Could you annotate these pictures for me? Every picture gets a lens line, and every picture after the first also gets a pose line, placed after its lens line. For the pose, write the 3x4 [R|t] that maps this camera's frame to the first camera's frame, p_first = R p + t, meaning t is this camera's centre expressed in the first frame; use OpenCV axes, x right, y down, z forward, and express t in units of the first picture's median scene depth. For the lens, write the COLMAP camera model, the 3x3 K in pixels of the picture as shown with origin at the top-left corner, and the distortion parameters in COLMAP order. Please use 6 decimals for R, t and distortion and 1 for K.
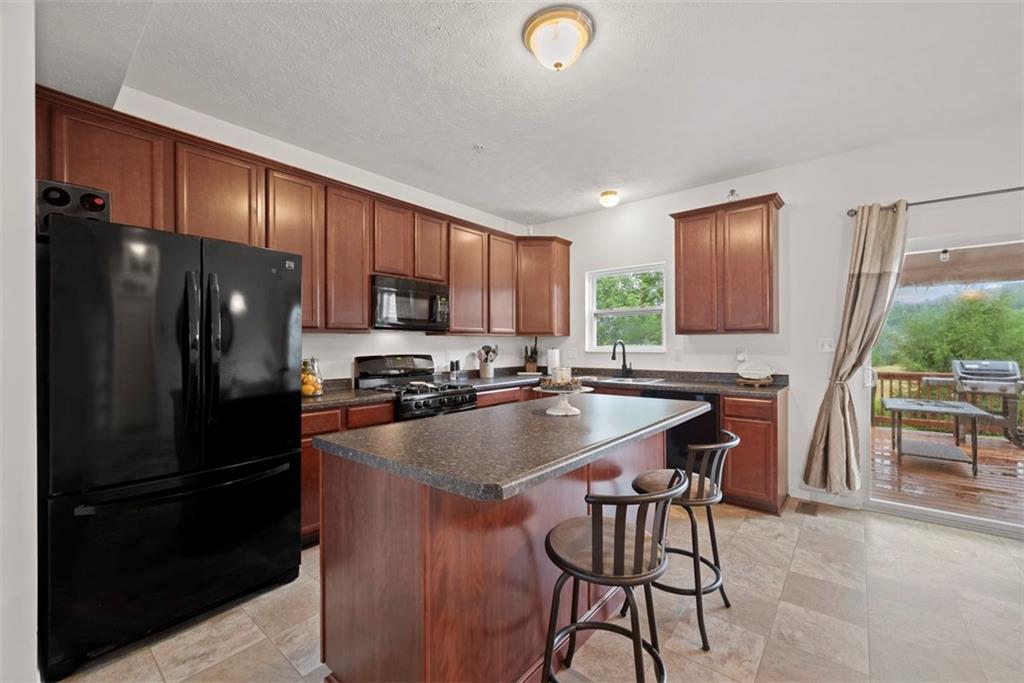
lens RADIAL K [[415.0, 0, 510.6], [0, 415.0, 344.0], [0, 0, 1]] dist [-0.000751, -0.000590]
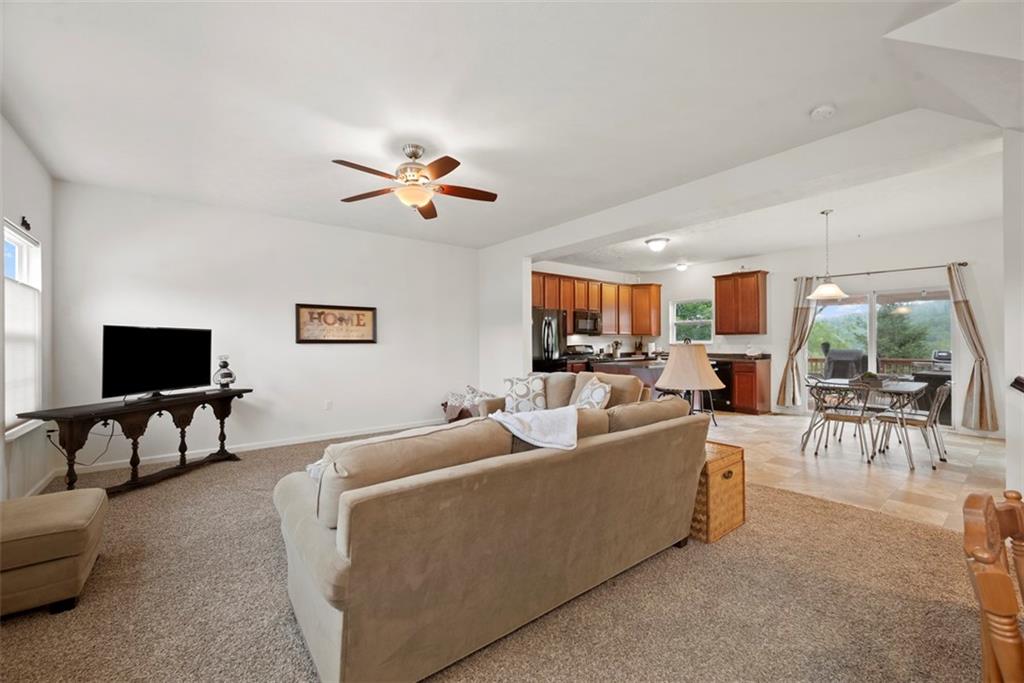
lens RADIAL K [[415.0, 0, 511.3], [0, 415.0, 342.5], [0, 0, 1]] dist [-0.000751, -0.000590]
pose [[0.979996, -0.002458, -0.199003, -0.182259], [0.002970, 0.999993, 0.002271, 0.006390], [0.198996, -0.002817, 0.979996, -1.208012]]
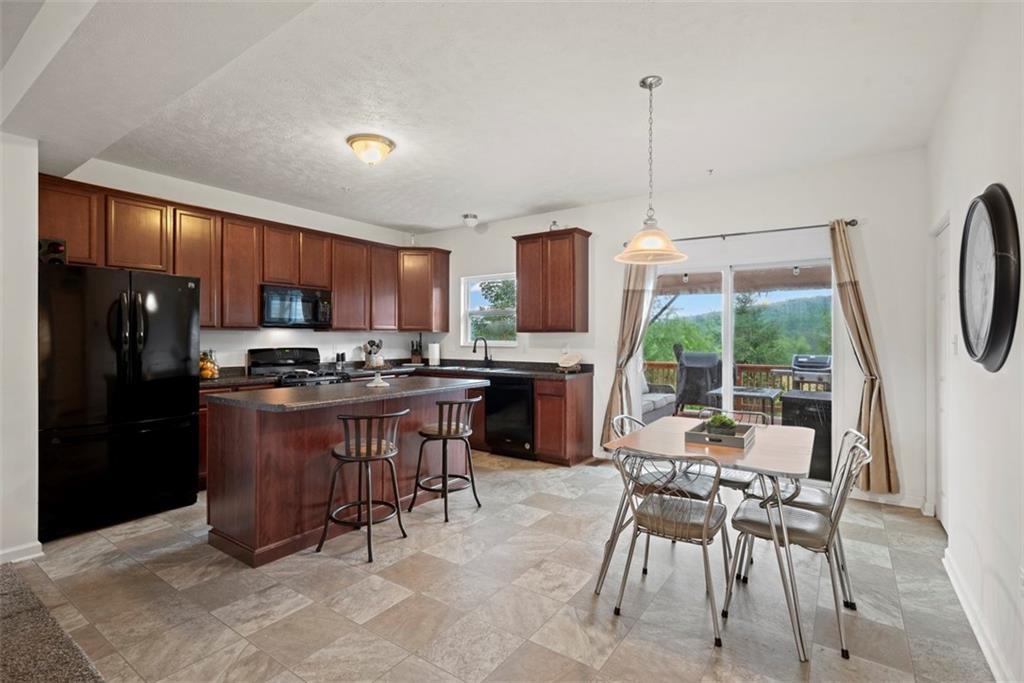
lens RADIAL K [[479.9, 0, 510.6], [0, 479.9, 336.1], [0, 0, 1]] dist [-0.002623, -0.000227]
pose [[0.996159, 0.005386, 0.087395, 0.253717], [-0.005257, 0.999985, -0.001704, -0.009120], [-0.087402, 0.001238, 0.996172, -0.447278]]
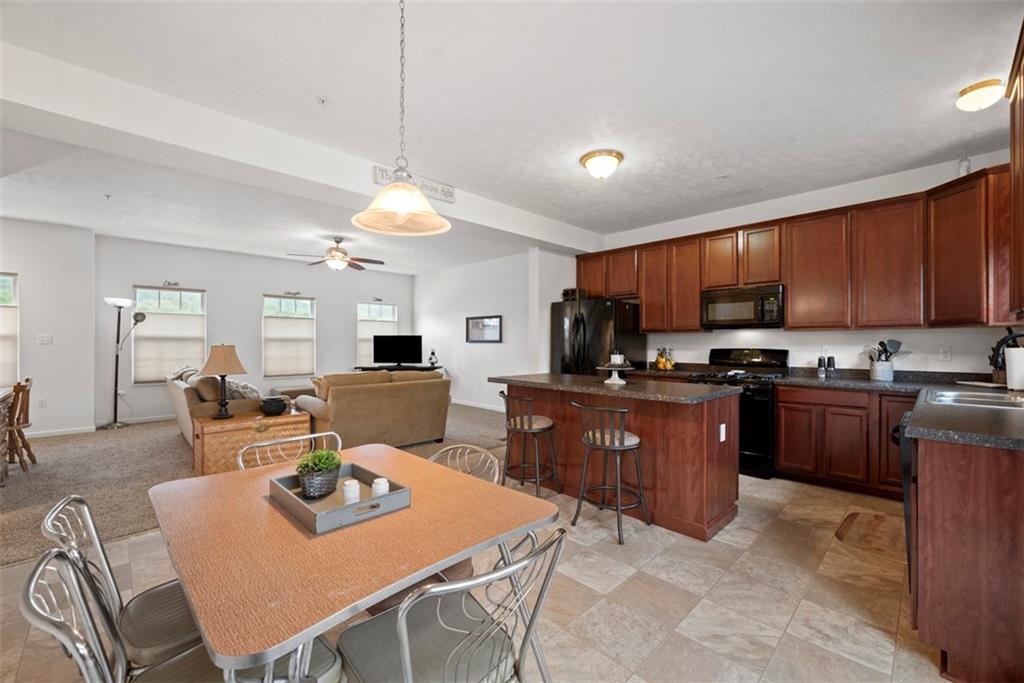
lens RADIAL K [[415.0, 0, 515.6], [0, 415.0, 345.2], [0, 0, 1]] dist [-0.000751, -0.000590]
pose [[-0.092566, 0.014630, -0.995599, 0.974882], [0.005452, 0.999885, 0.014186, -0.004242], [0.995692, -0.004115, -0.092635, 0.422308]]
